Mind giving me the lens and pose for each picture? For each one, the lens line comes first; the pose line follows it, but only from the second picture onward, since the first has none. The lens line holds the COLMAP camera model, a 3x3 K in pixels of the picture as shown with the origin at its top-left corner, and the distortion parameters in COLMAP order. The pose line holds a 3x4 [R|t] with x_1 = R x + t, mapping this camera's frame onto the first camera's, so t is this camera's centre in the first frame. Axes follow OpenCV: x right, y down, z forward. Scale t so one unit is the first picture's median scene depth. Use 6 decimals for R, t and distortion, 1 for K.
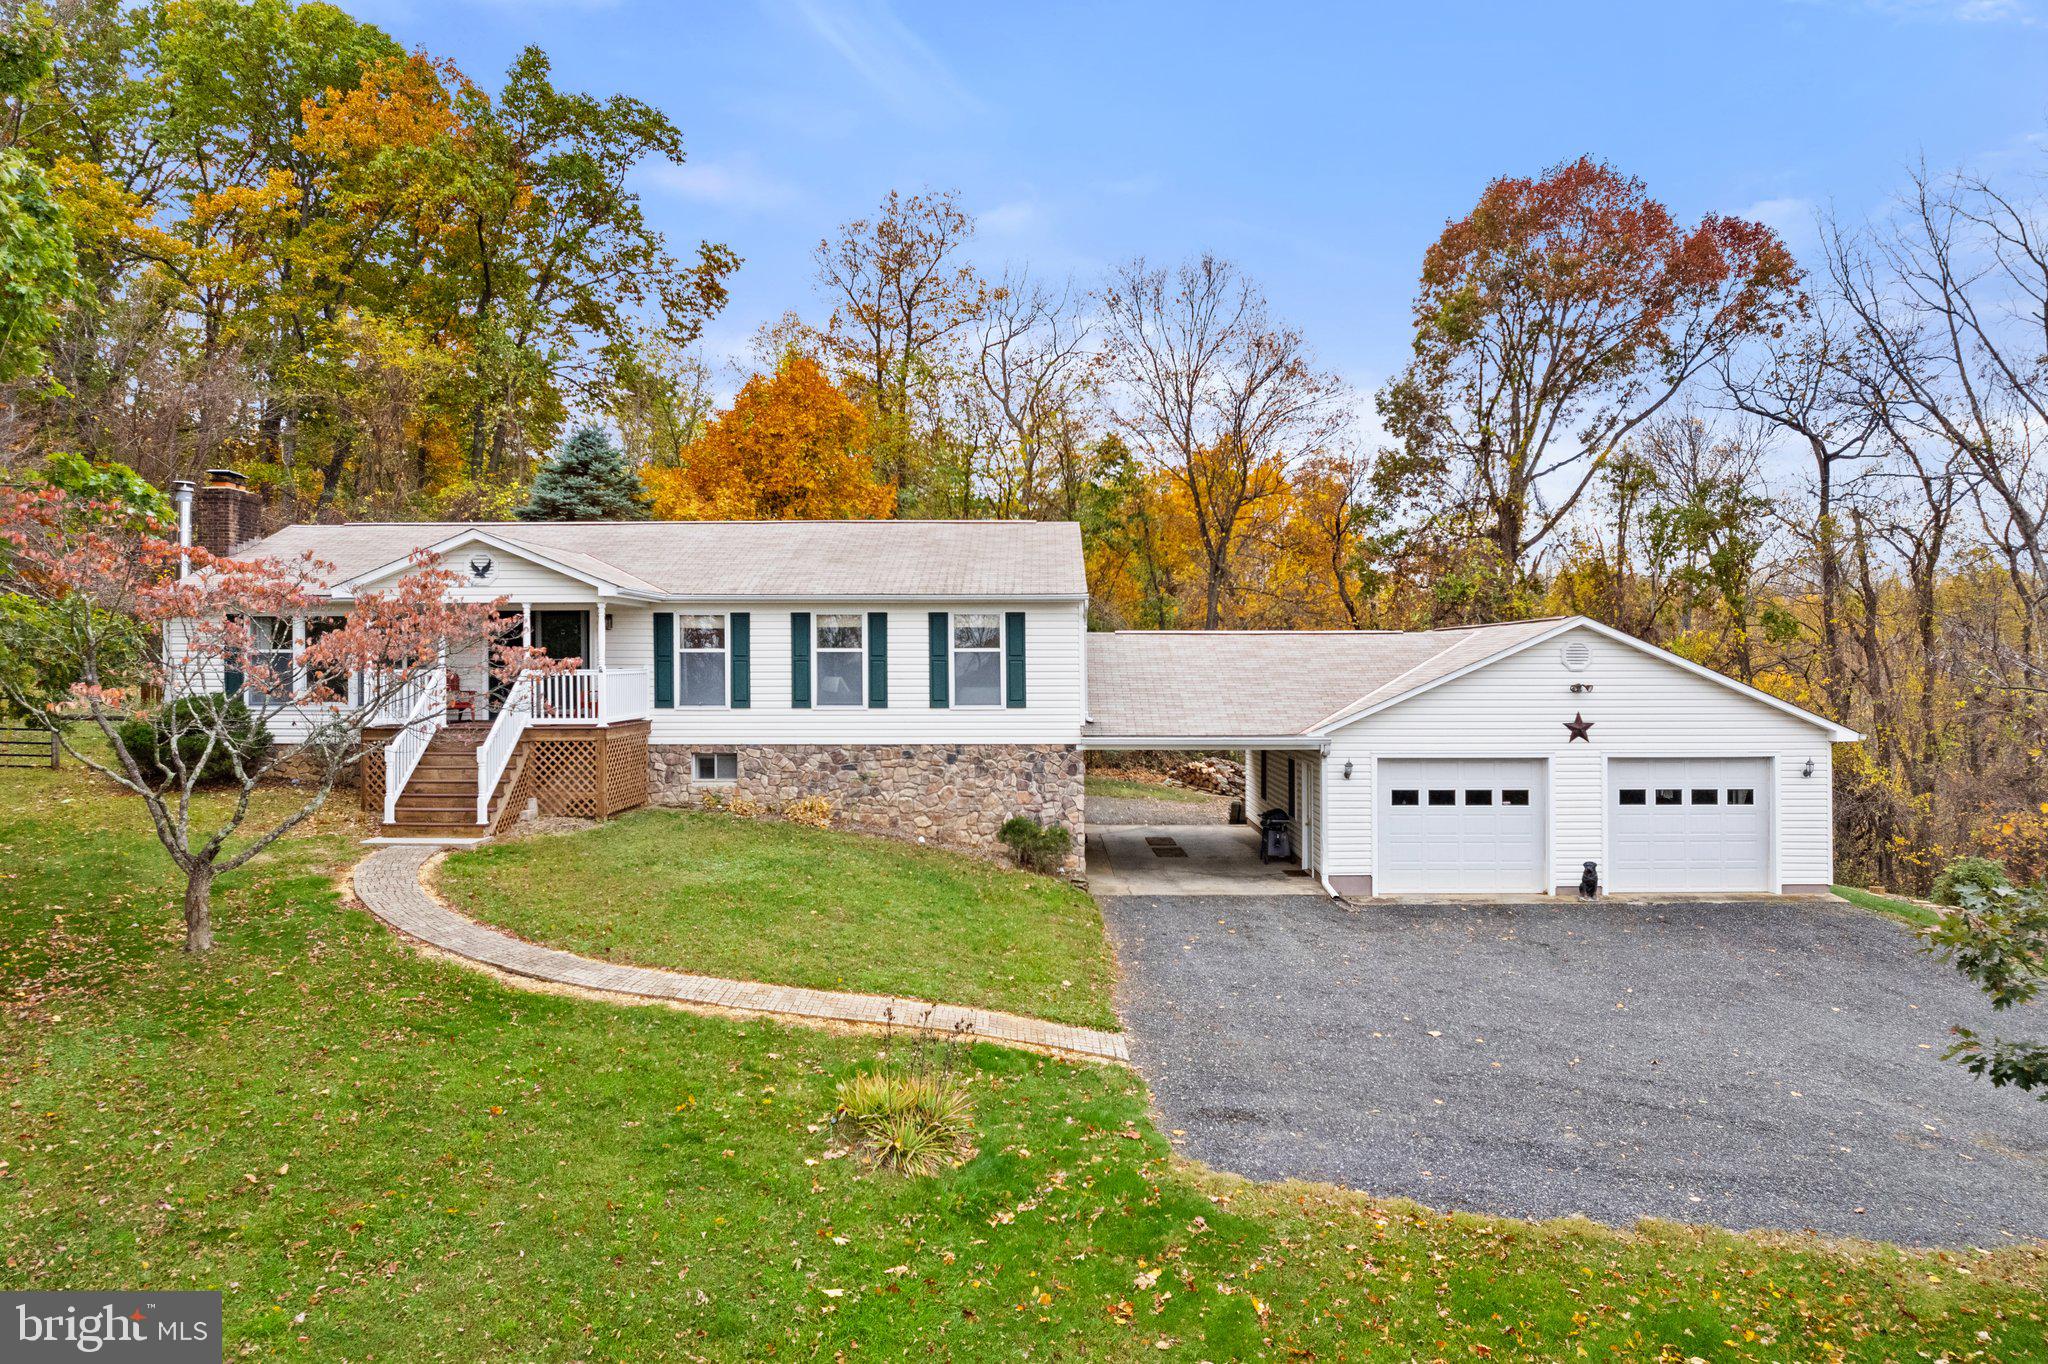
lens RADIAL K [[1341.3, 0, 1033.7], [0, 1341.3, 658.3], [0, 0, 1]] dist [-0.043699, 0.000280]
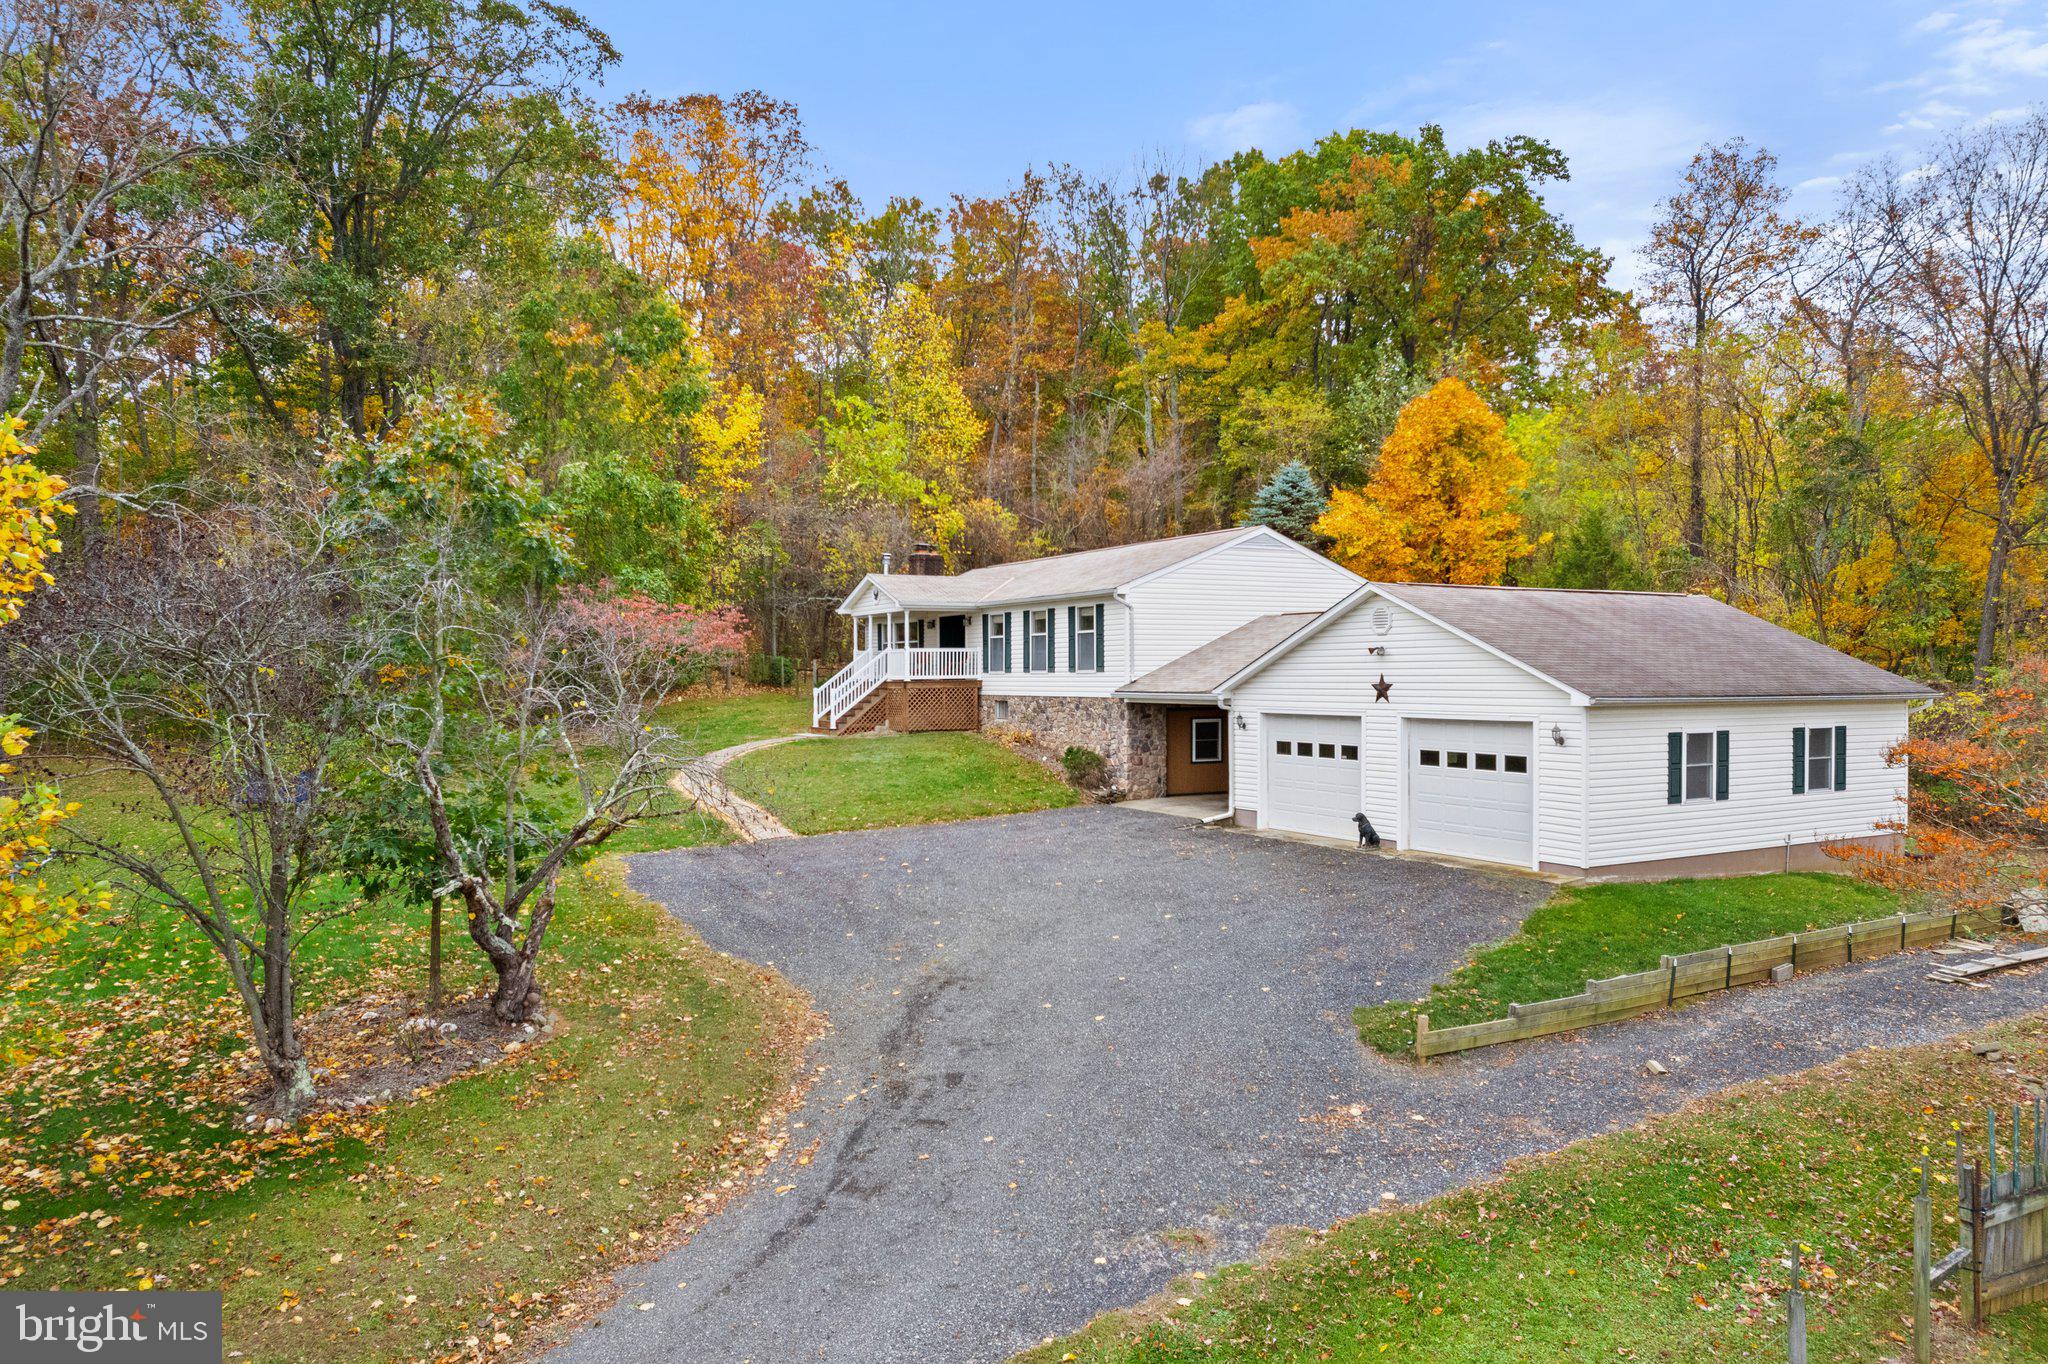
lens RADIAL K [[1392.4, 0, 1056.4], [0, 1392.4, 684.8], [0, 0, 1]] dist [-0.026389, -0.001978]
pose [[0.499899, 0.004297, -0.866073, 1.231836], [0.010439, 0.999885, 0.010986, 0.034347], [0.866021, -0.014533, 0.499797, 0.227481]]
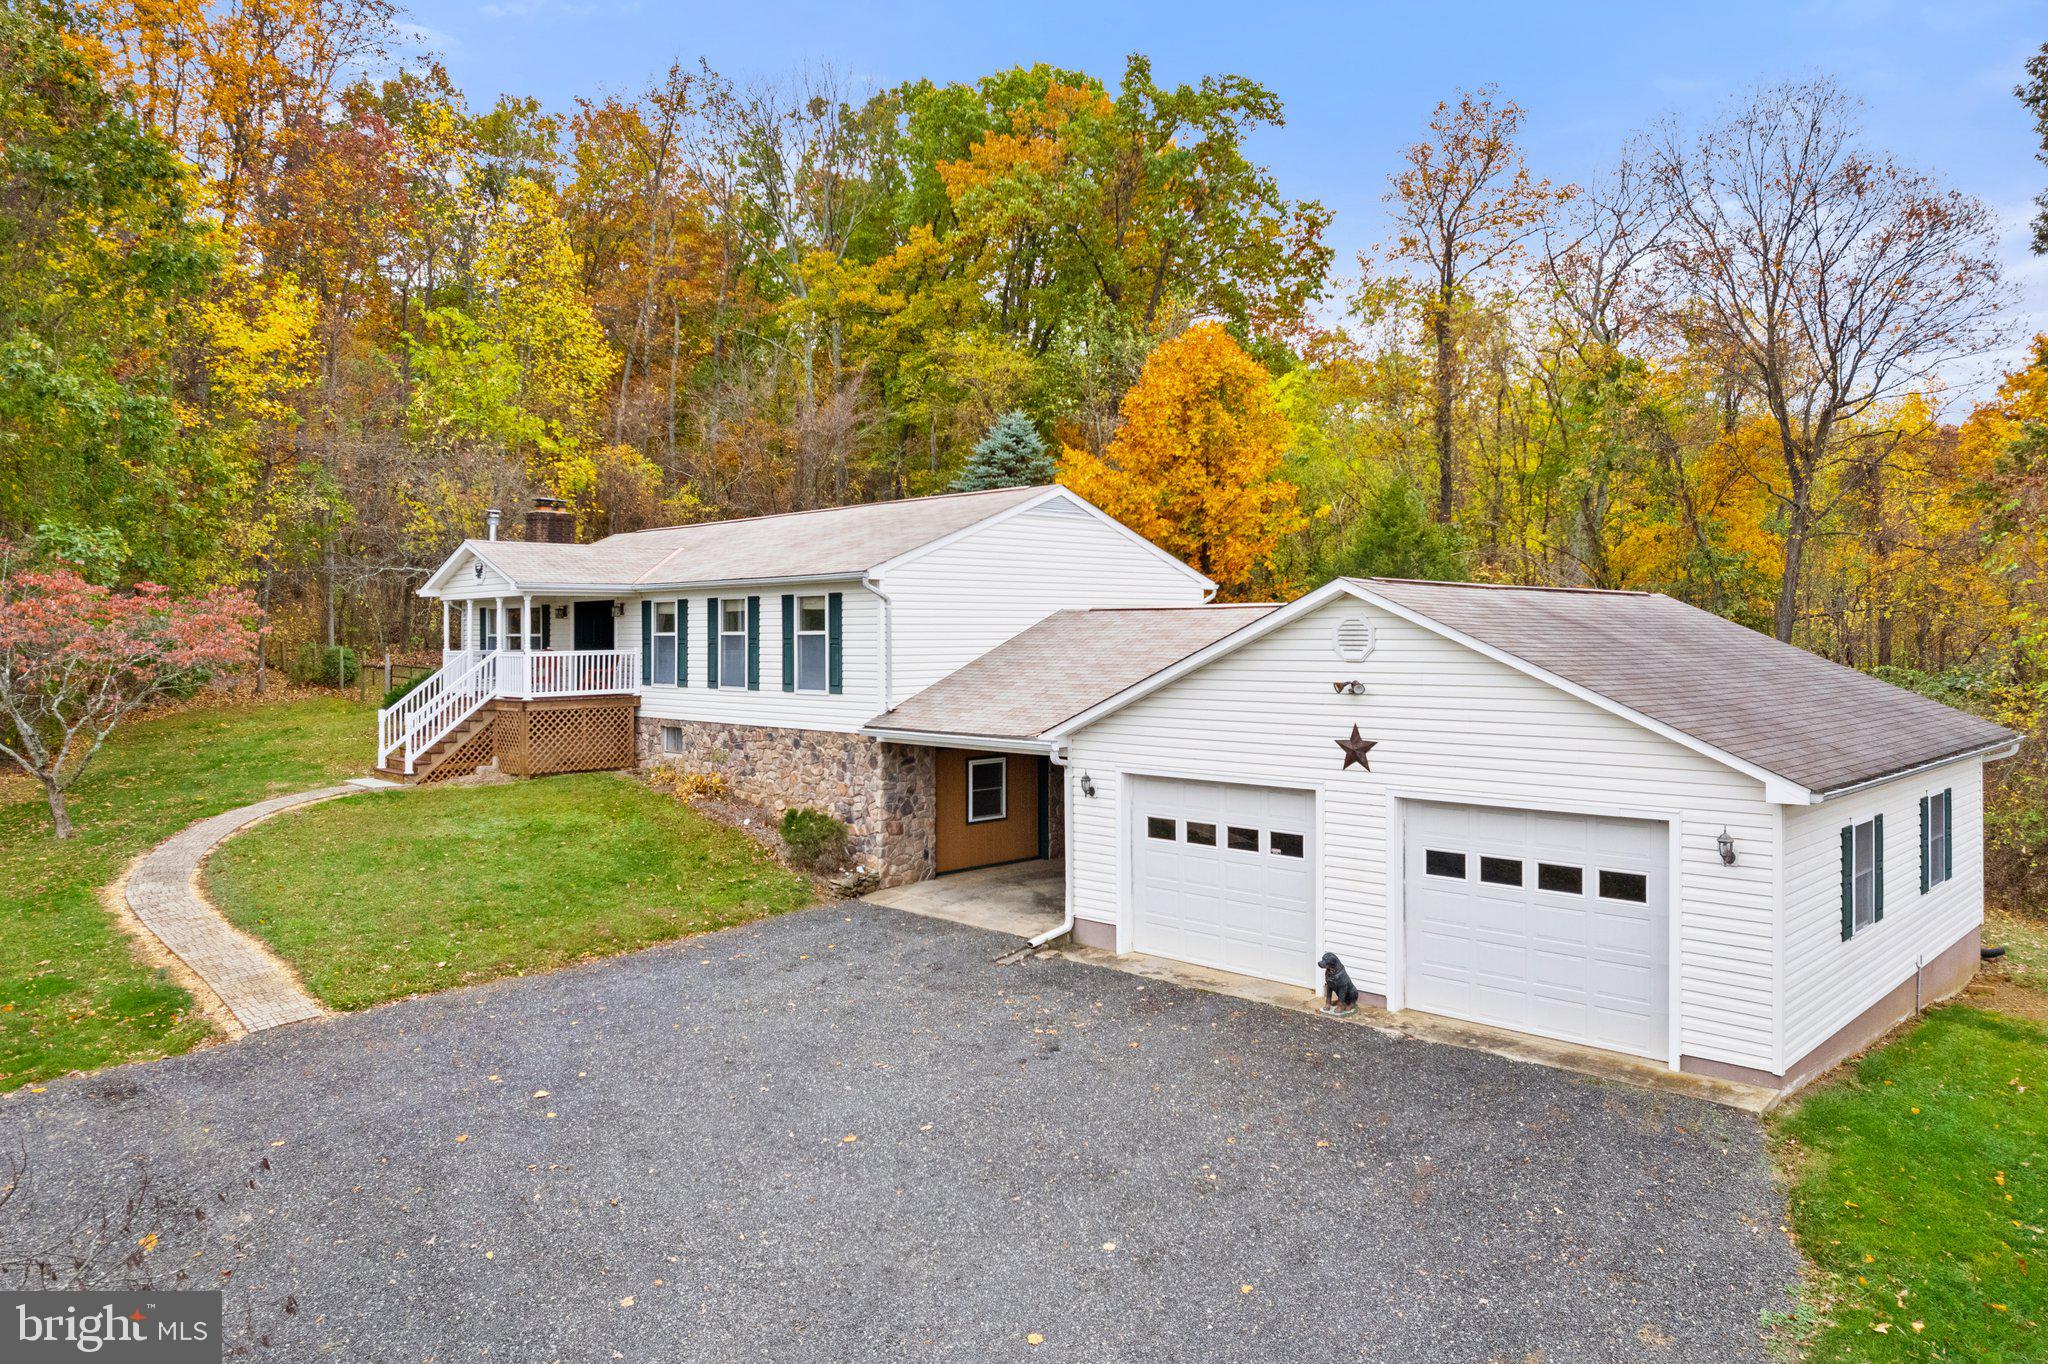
lens RADIAL K [[1356.7, 0, 1059.2], [0, 1356.7, 615.2], [0, 0, 1]] dist [-0.041415, 0.000680]
pose [[0.720467, -0.012268, -0.693381, 0.766231], [0.008819, 0.999925, -0.008528, -0.008911], [0.693434, 0.000030, 0.720521, 0.418341]]
